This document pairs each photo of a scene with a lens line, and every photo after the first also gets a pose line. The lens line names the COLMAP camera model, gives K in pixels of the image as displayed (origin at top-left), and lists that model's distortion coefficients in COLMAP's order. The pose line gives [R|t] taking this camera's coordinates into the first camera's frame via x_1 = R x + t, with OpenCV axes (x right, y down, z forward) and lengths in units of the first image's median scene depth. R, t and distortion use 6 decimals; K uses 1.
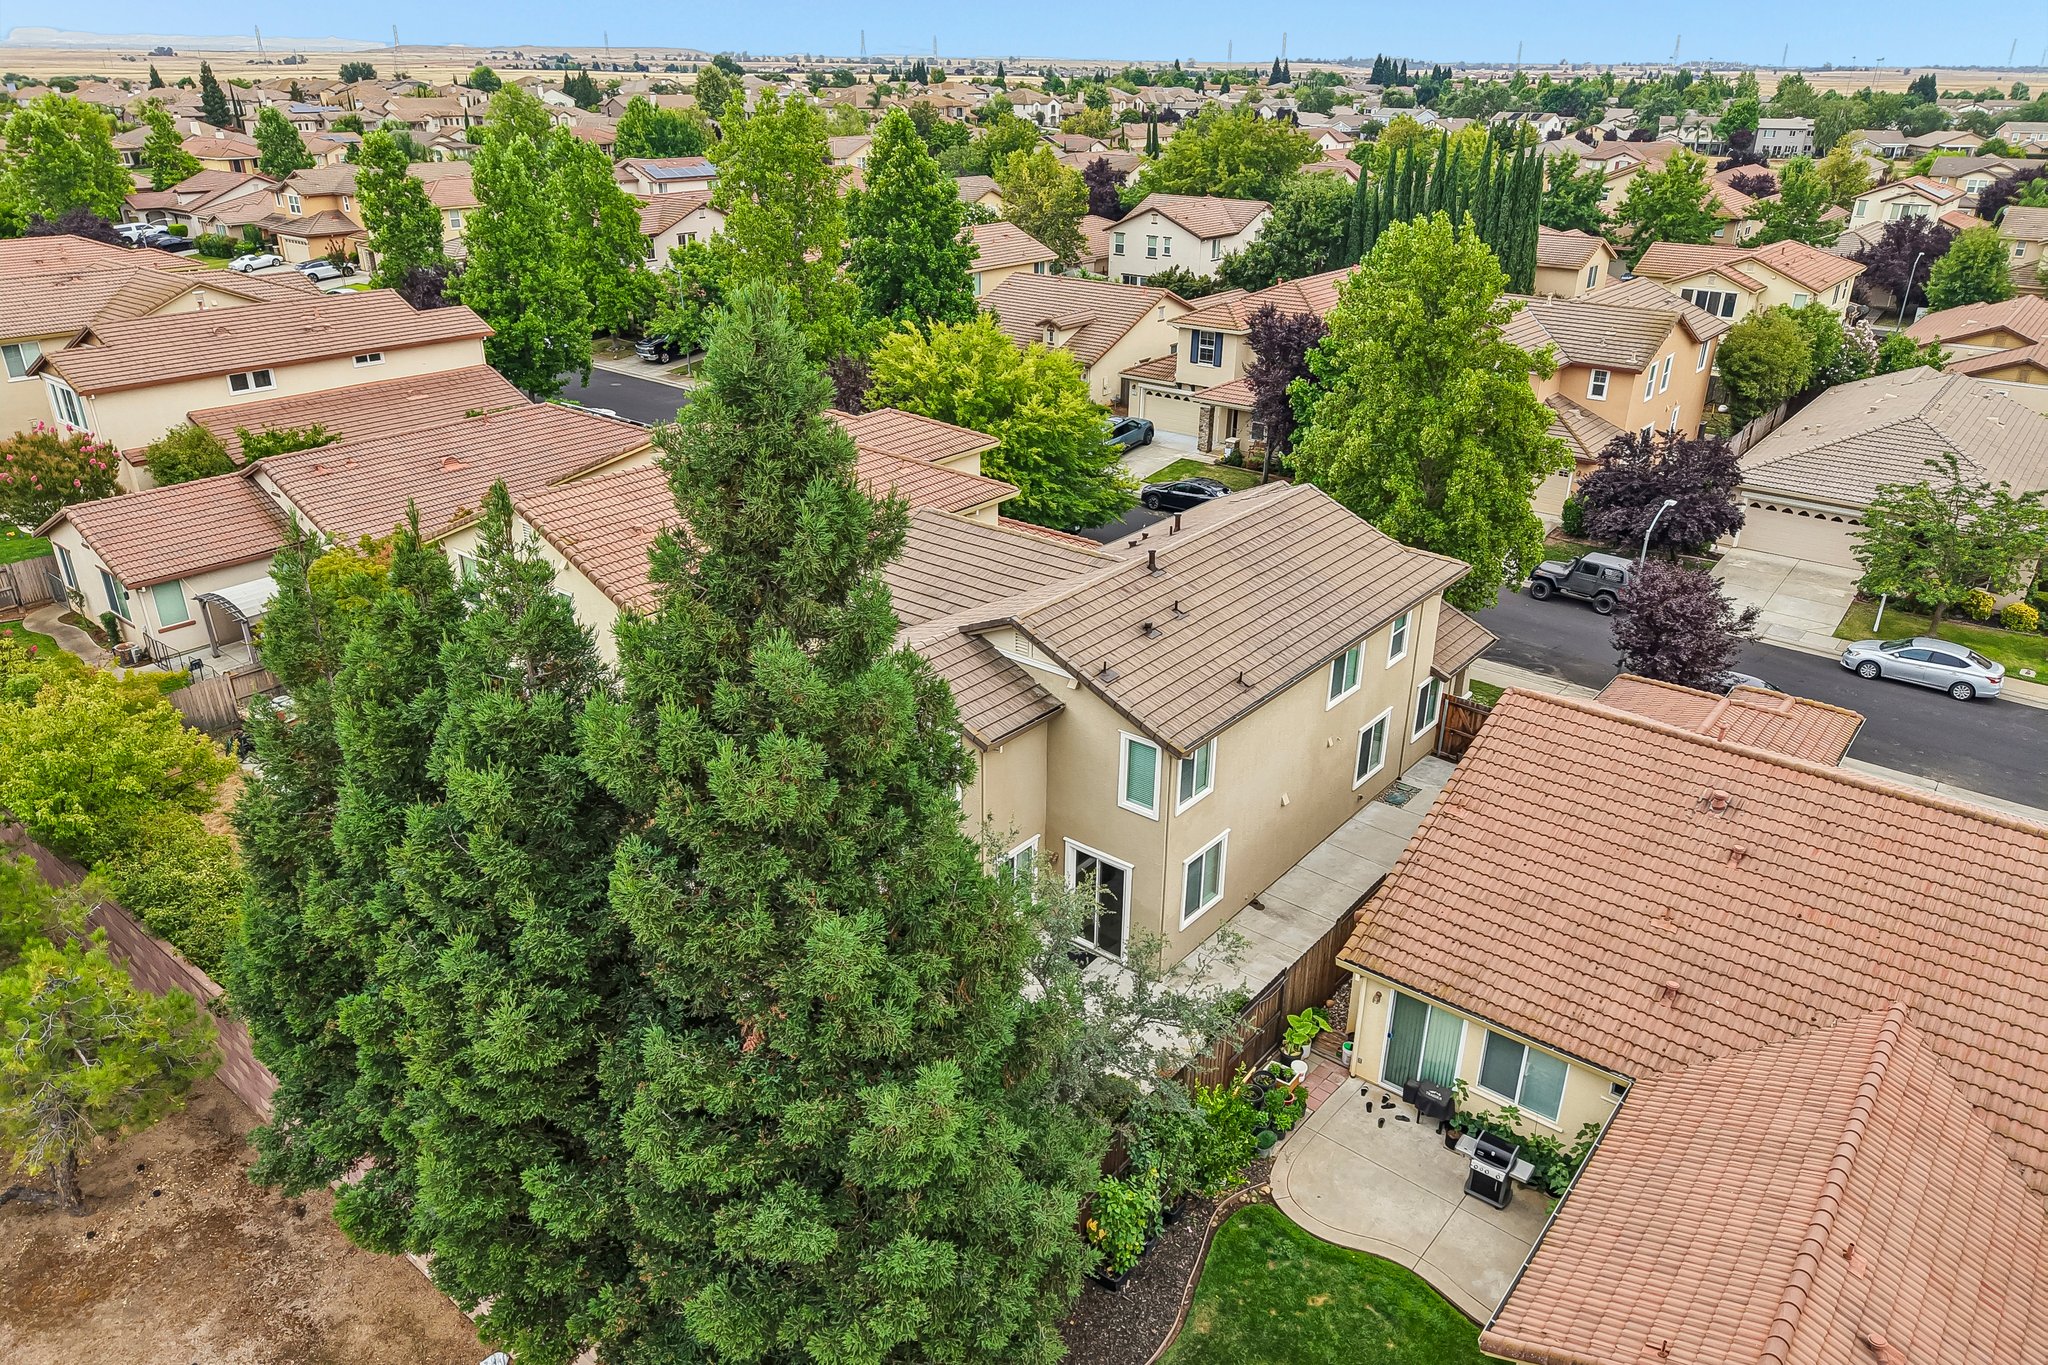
lens RADIAL K [[1416.4, 0, 1009.0], [0, 1416.4, 680.7], [0, 0, 1]] dist [0.005664, -0.001823]
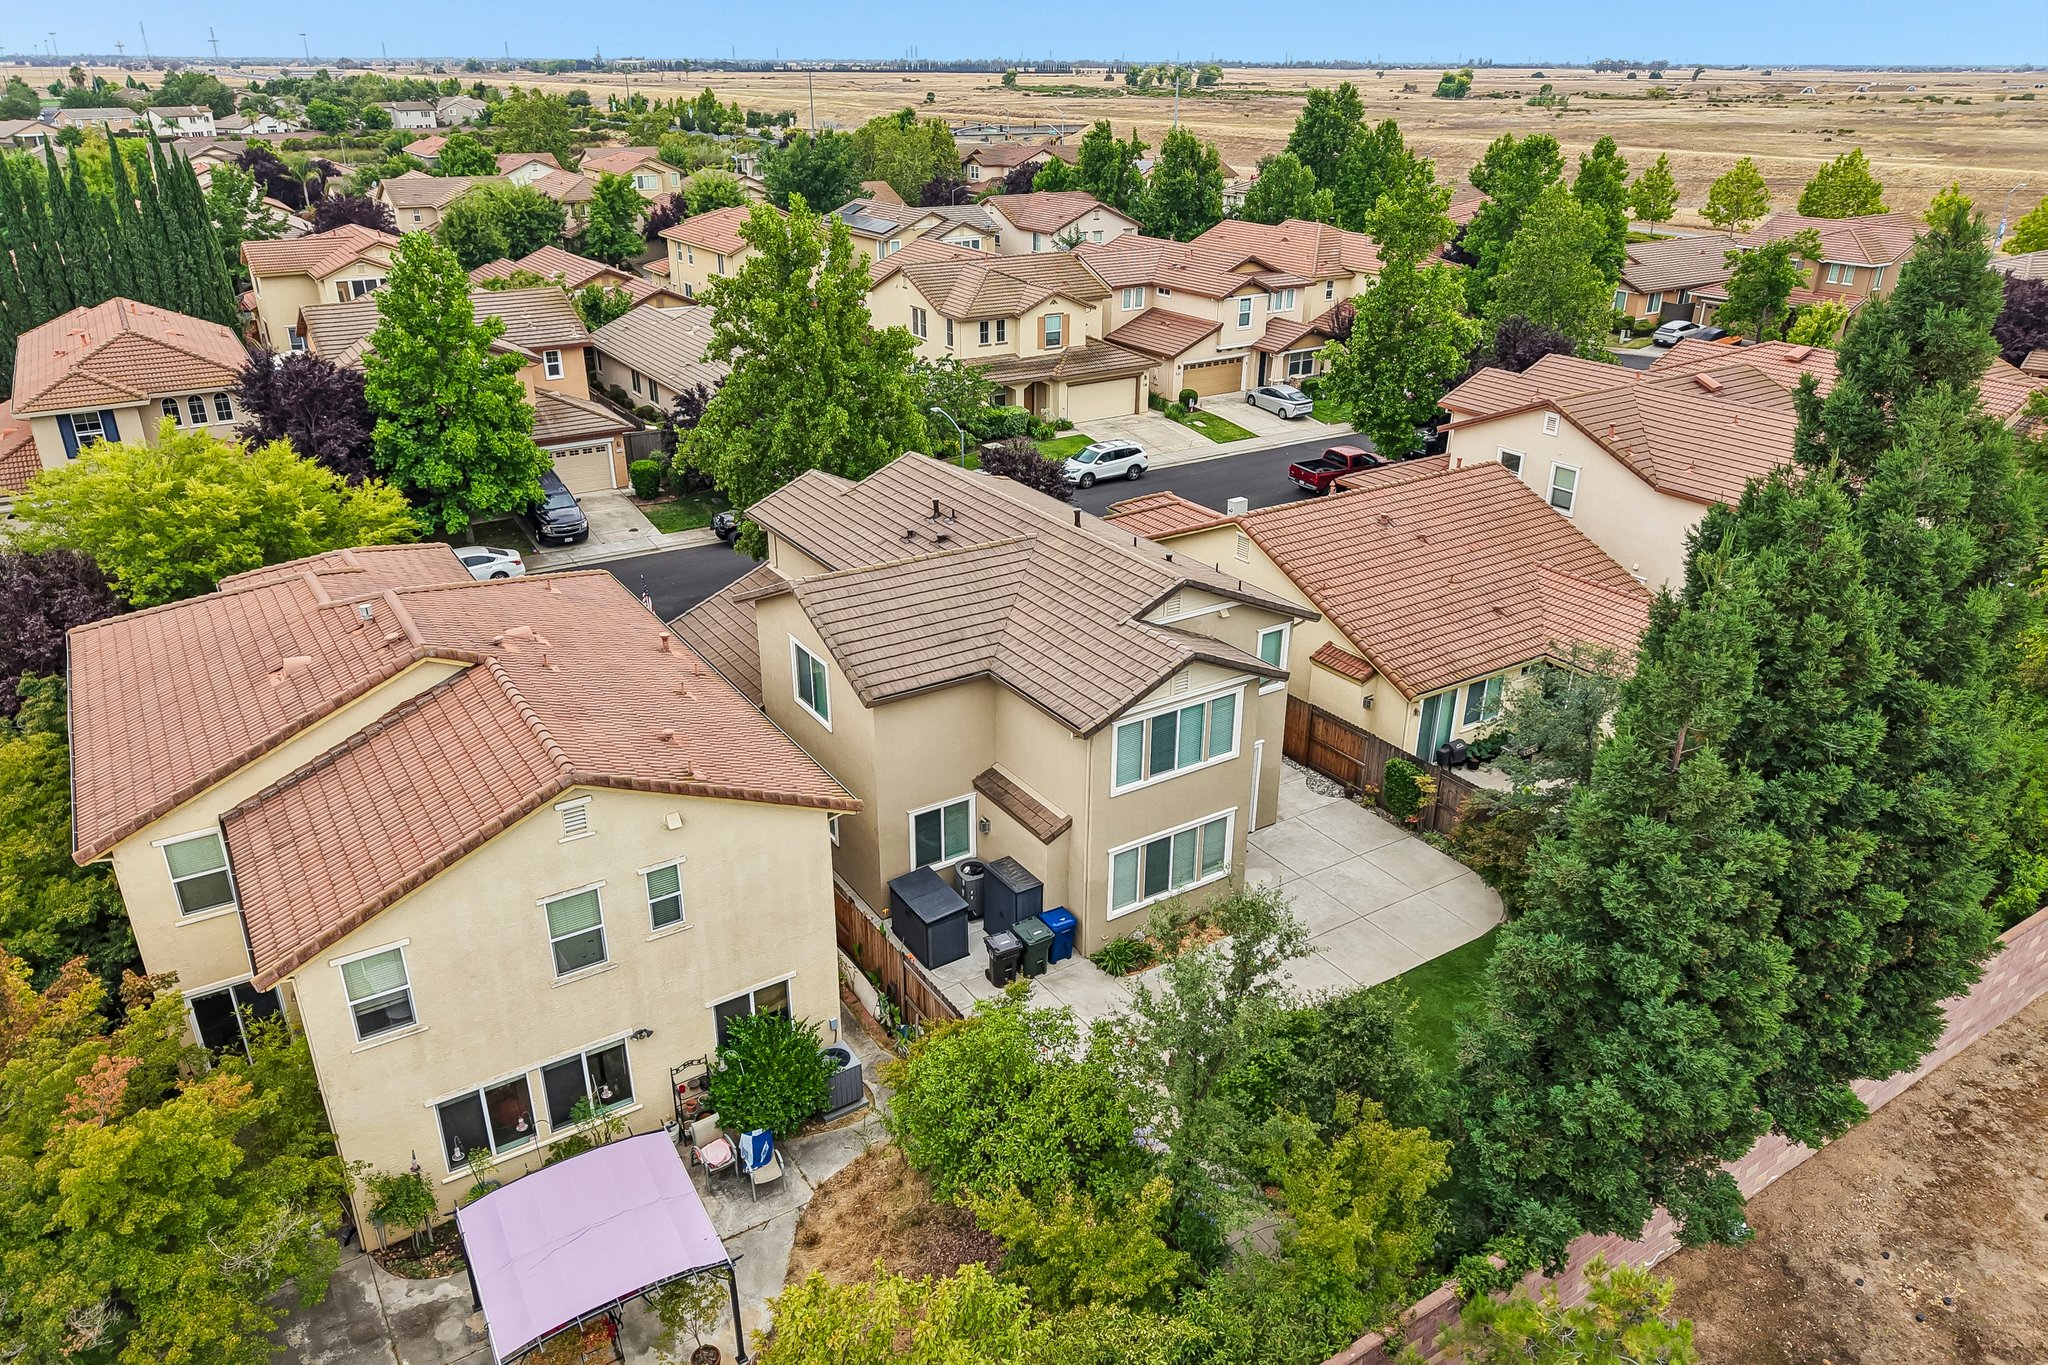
lens RADIAL K [[1416.4, 0, 1009.0], [0, 1416.4, 680.7], [0, 0, 1]] dist [0.005664, -0.001823]
pose [[0.319299, -0.388736, 0.864253, -0.473561], [0.380987, 0.887701, 0.258527, -0.143664], [-0.867696, 0.246722, 0.431545, 0.311356]]
